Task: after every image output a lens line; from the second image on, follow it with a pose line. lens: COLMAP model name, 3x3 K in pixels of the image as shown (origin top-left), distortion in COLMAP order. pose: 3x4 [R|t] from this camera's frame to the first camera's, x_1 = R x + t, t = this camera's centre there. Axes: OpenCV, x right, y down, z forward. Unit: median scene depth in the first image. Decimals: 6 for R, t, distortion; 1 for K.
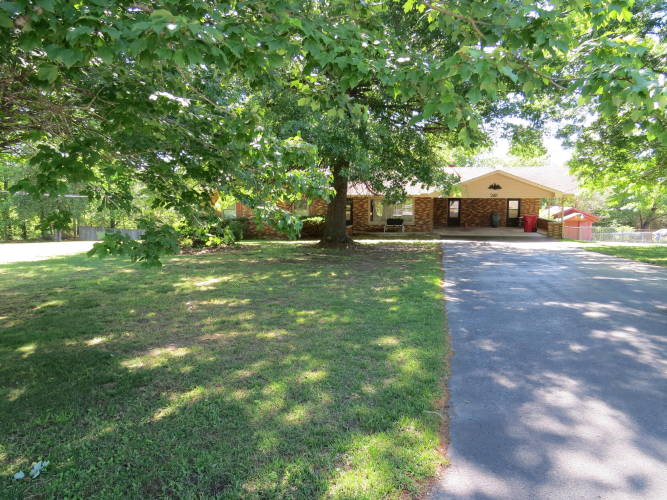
lens RADIAL K [[473.4, 0, 330.3], [0, 473.4, 249.8], [0, 0, 1]] dist [-0.017746, 0.001662]
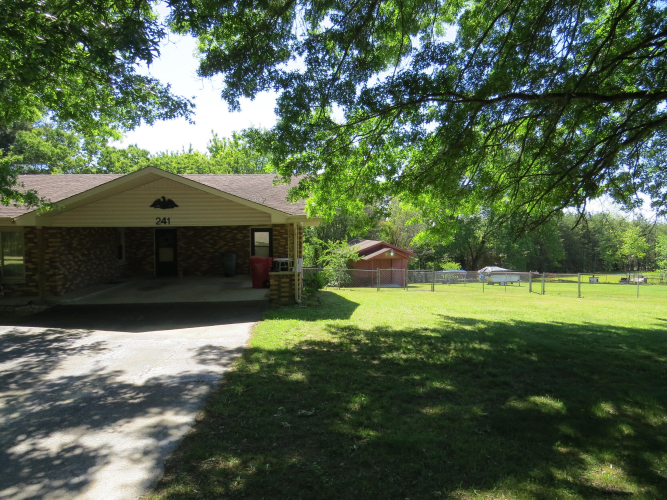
lens RADIAL K [[473.4, 0, 332.2], [0, 473.4, 248.2], [0, 0, 1]] dist [-0.017746, 0.001662]
pose [[0.966434, -0.021692, 0.255999, 0.320141], [0.041904, 0.996395, -0.073765, -0.034362], [-0.253476, 0.082016, 0.963859, 0.390786]]
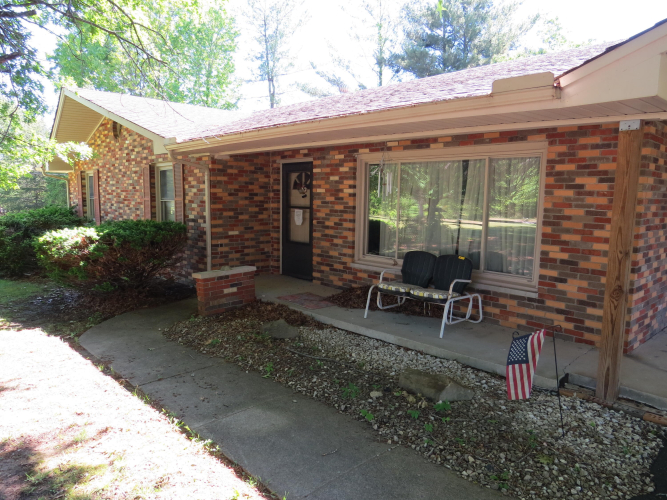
lens RADIAL K [[473.4, 0, 335.6], [0, 473.4, 250.2], [0, 0, 1]] dist [-0.017746, 0.001662]
pose [[0.821617, 0.083739, -0.563856, 0.190891], [-0.084873, 0.996096, 0.024260, -0.060136], [0.563687, 0.027923, 0.825517, 0.708232]]
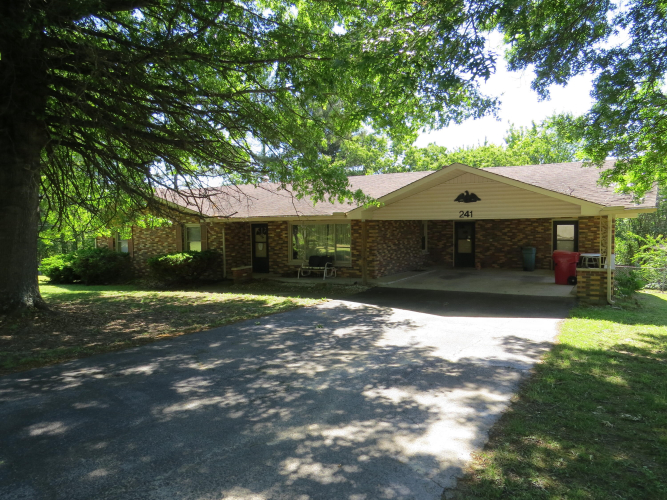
lens RADIAL K [[473.4, 0, 330.9], [0, 473.4, 248.2], [0, 0, 1]] dist [-0.017746, 0.001662]
pose [[0.943172, 0.003840, -0.332283, 0.311000], [-0.025995, 0.997722, -0.062256, -0.033197], [0.331287, 0.067356, 0.941123, 0.375845]]
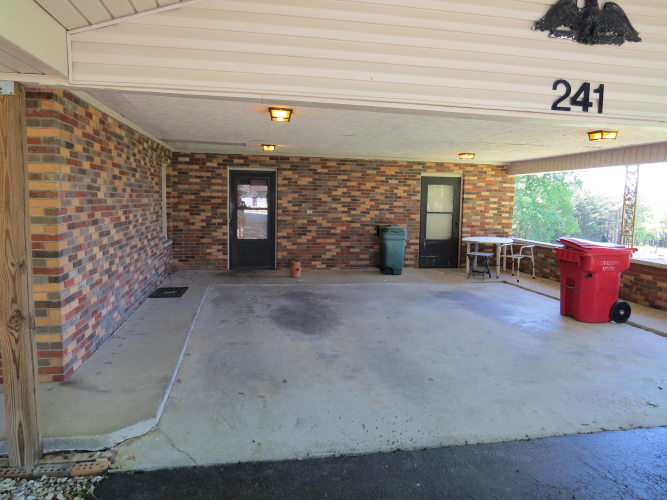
lens RADIAL K [[473.4, 0, 337.8], [0, 473.4, 251.3], [0, 0, 1]] dist [-0.017746, 0.001662]
pose [[0.919329, -0.026635, 0.392588, 0.203005], [0.026109, 0.999637, 0.006682, -0.063954], [-0.392623, 0.004107, 0.919690, 0.741799]]
